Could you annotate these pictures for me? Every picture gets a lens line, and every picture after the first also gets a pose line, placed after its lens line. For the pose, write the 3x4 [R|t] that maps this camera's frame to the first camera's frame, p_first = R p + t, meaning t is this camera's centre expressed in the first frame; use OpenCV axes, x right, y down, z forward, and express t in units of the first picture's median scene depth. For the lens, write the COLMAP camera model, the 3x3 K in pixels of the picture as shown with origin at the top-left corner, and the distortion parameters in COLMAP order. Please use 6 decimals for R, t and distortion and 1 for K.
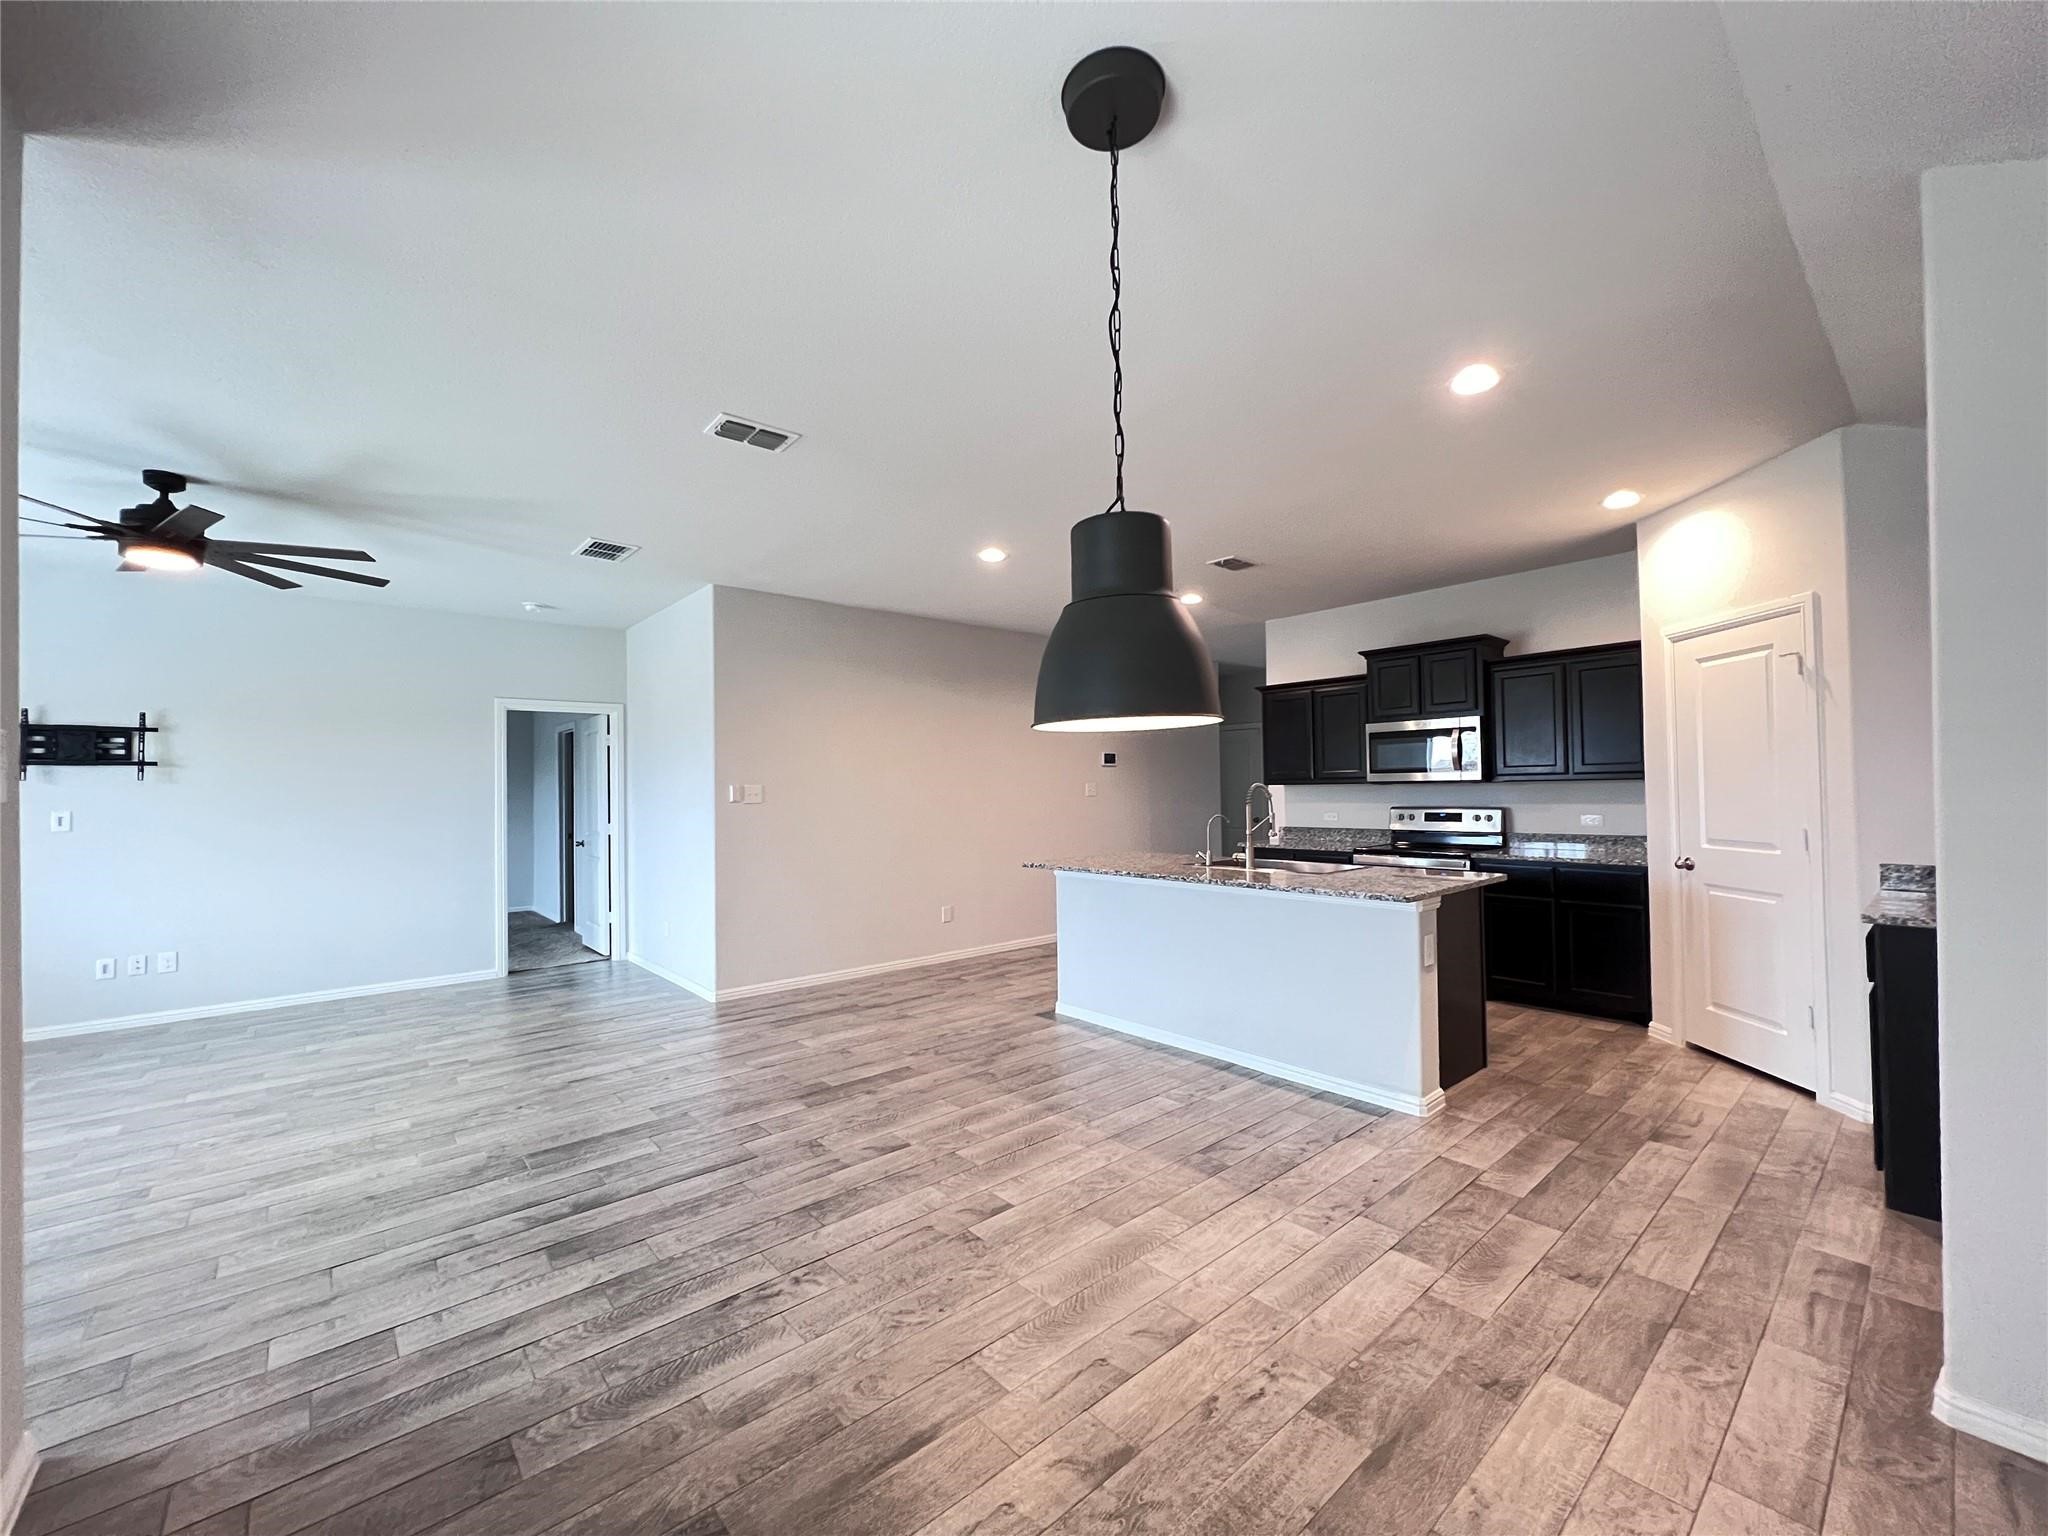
lens RADIAL K [[816.9, 0, 1021.5], [0, 816.9, 773.7], [0, 0, 1]] dist [-0.002932, 0.000453]
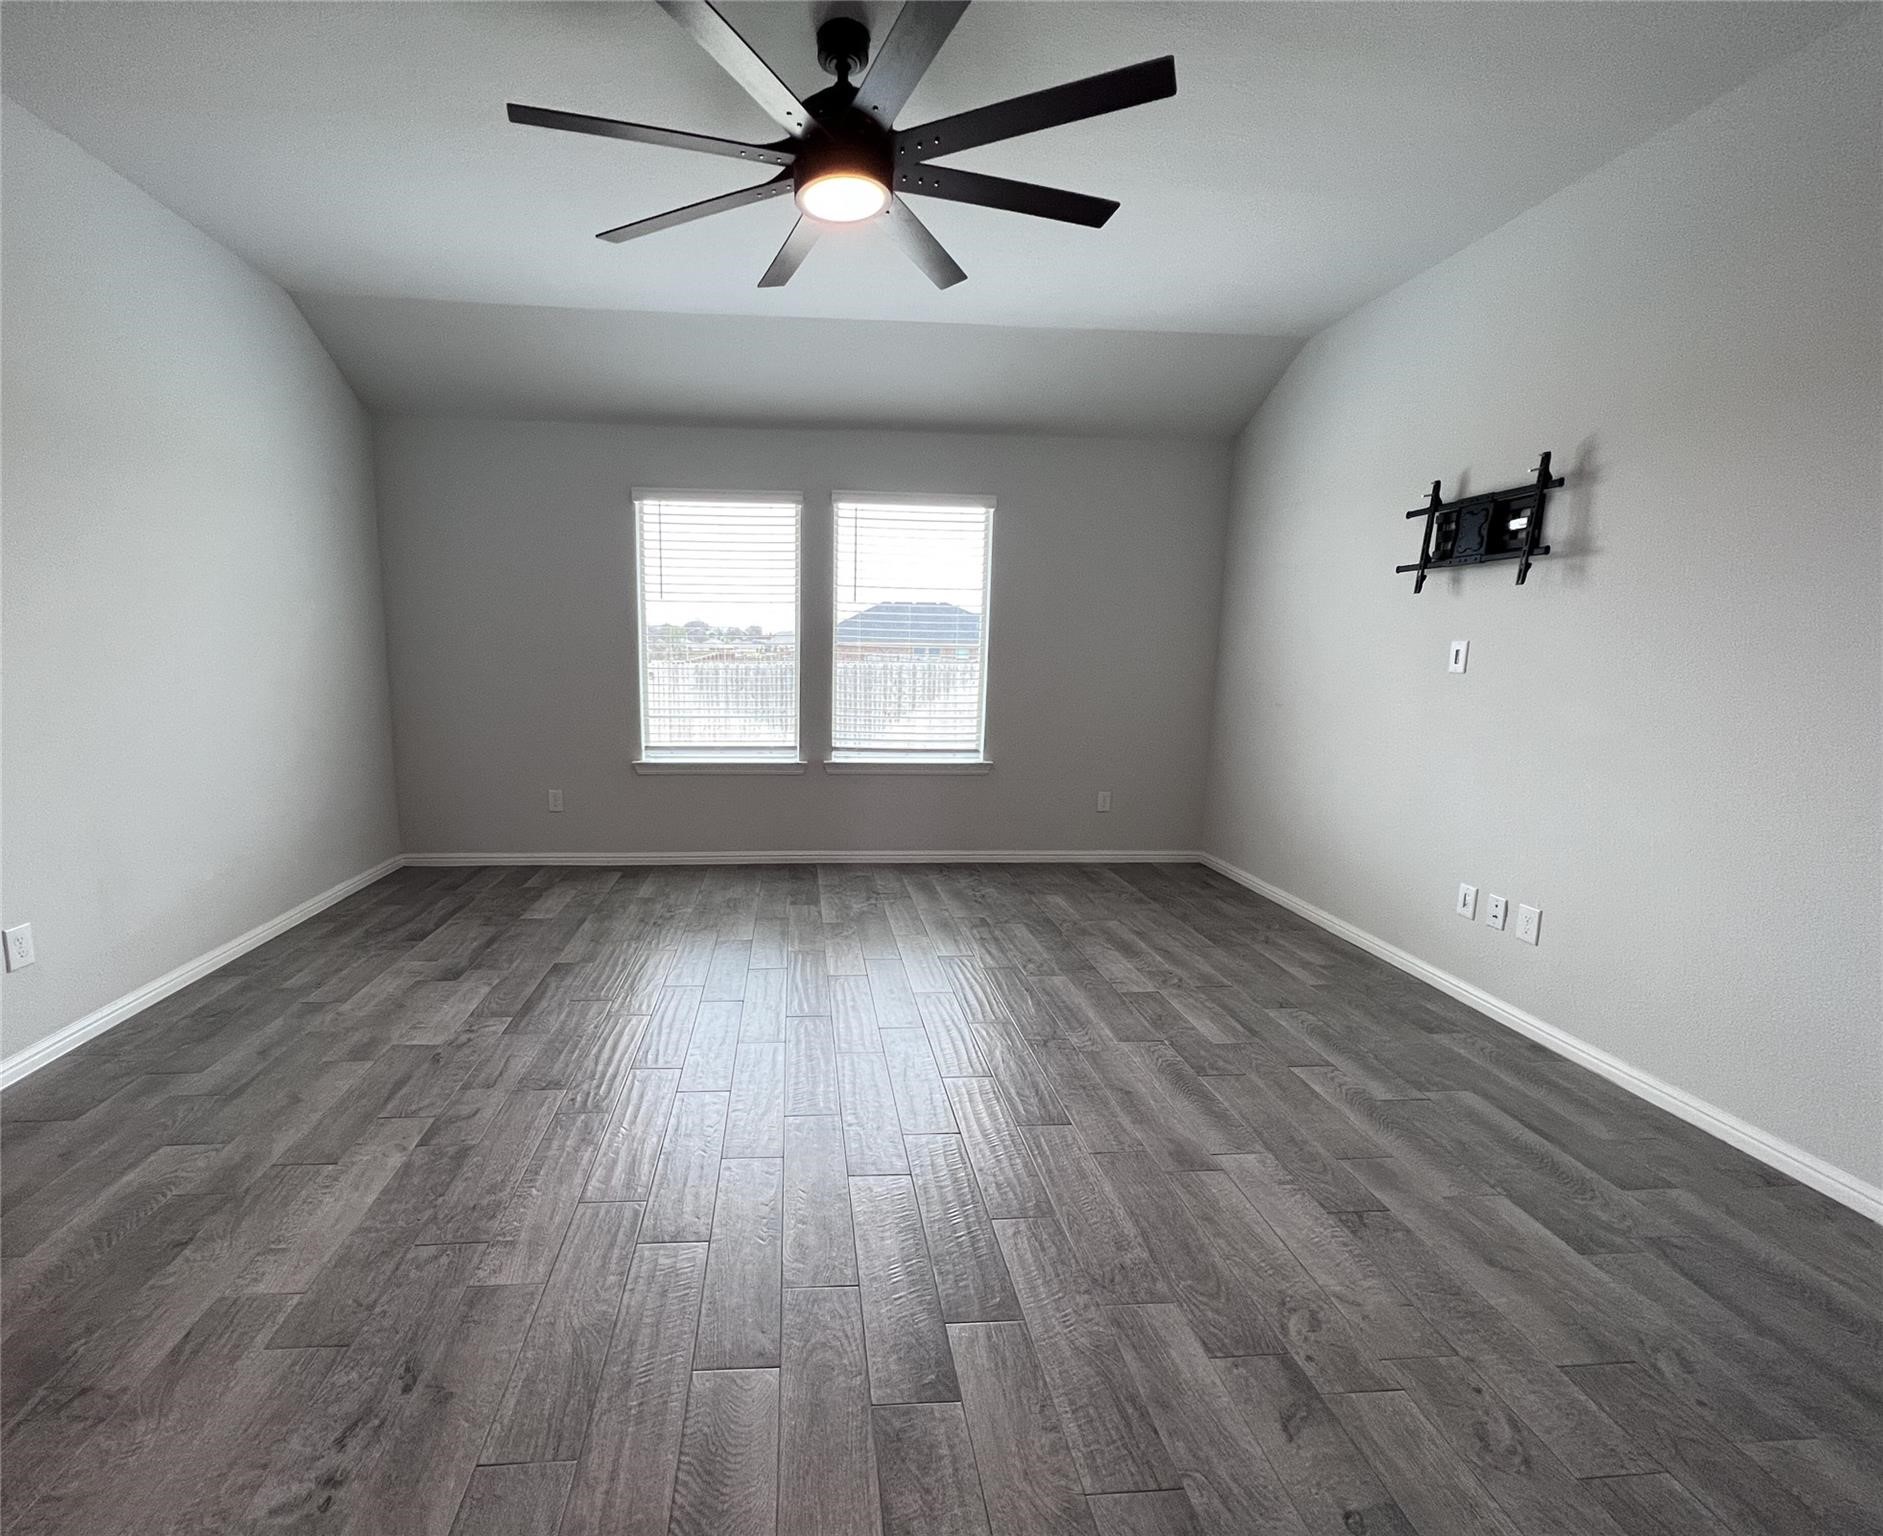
lens RADIAL K [[818.0, 0, 855.9], [0, 818.0, 777.8], [0, 0, 1]] dist [-0.001570, 0.001101]
pose [[-0.596388, 0.131605, -0.791835, -0.500879], [0.010951, 0.987710, 0.155912, 0.062639], [0.802622, 0.084312, -0.590499, 1.325474]]
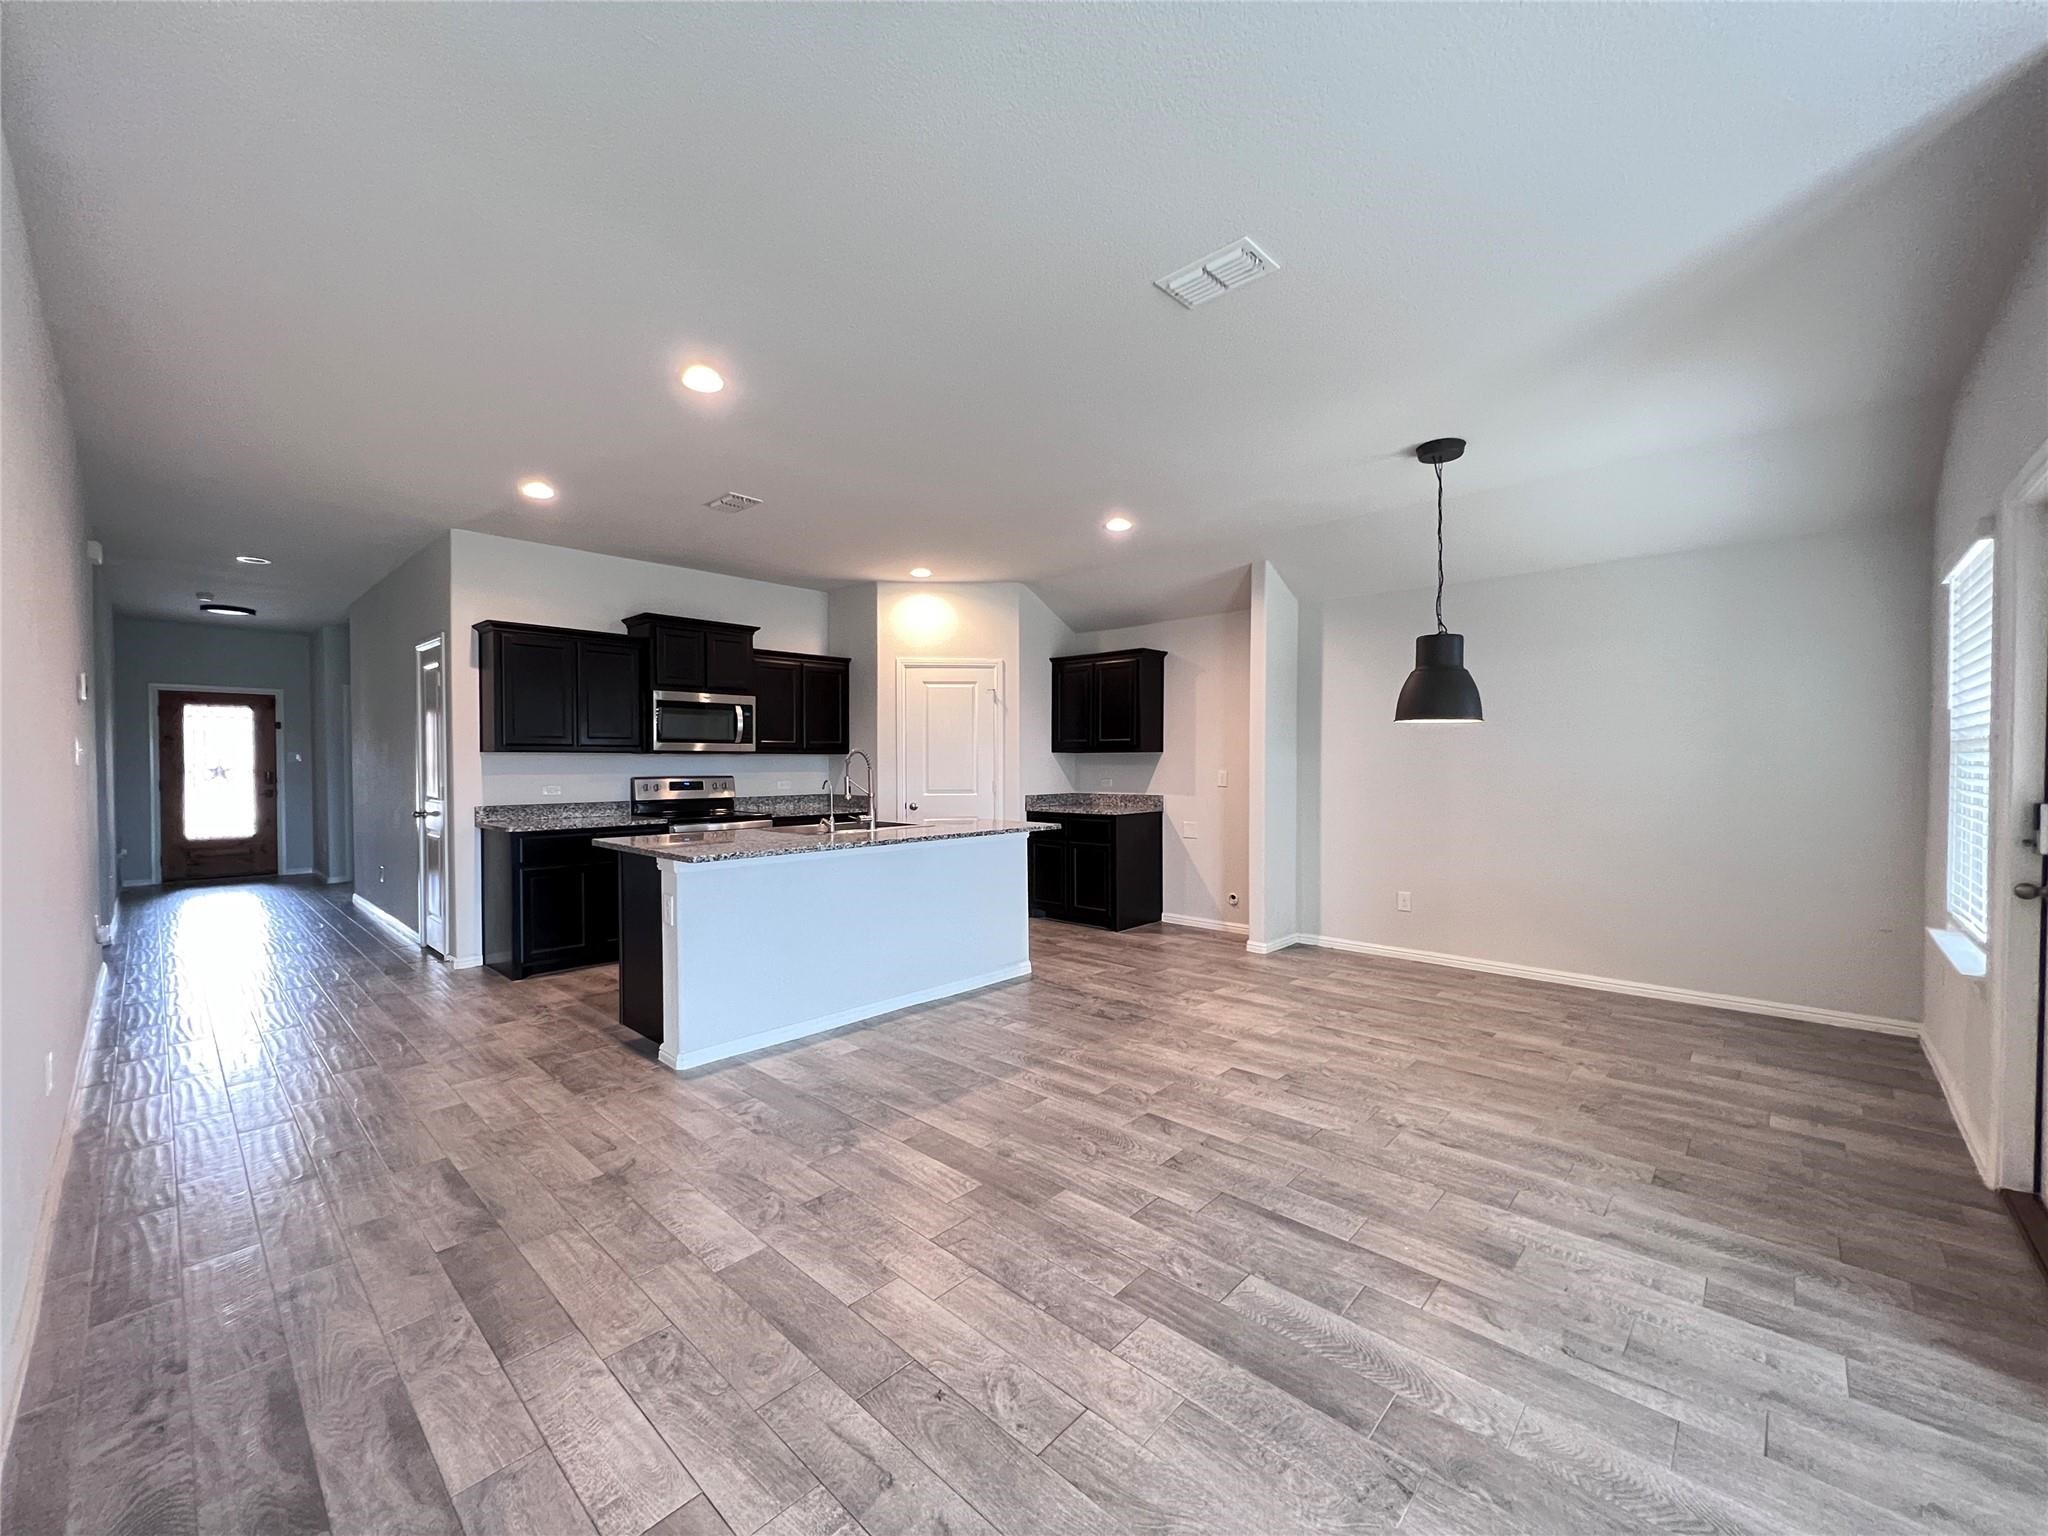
lens RADIAL K [[820.1, 0, 1020.9], [0, 820.1, 774.1], [0, 0, 1]] dist [-0.003460, 0.001101]
pose [[-0.103763, -0.000940, 0.994602, -0.926070], [-0.016693, 0.999860, -0.000797, 0.050005], [-0.994462, -0.016686, -0.103764, 1.076821]]
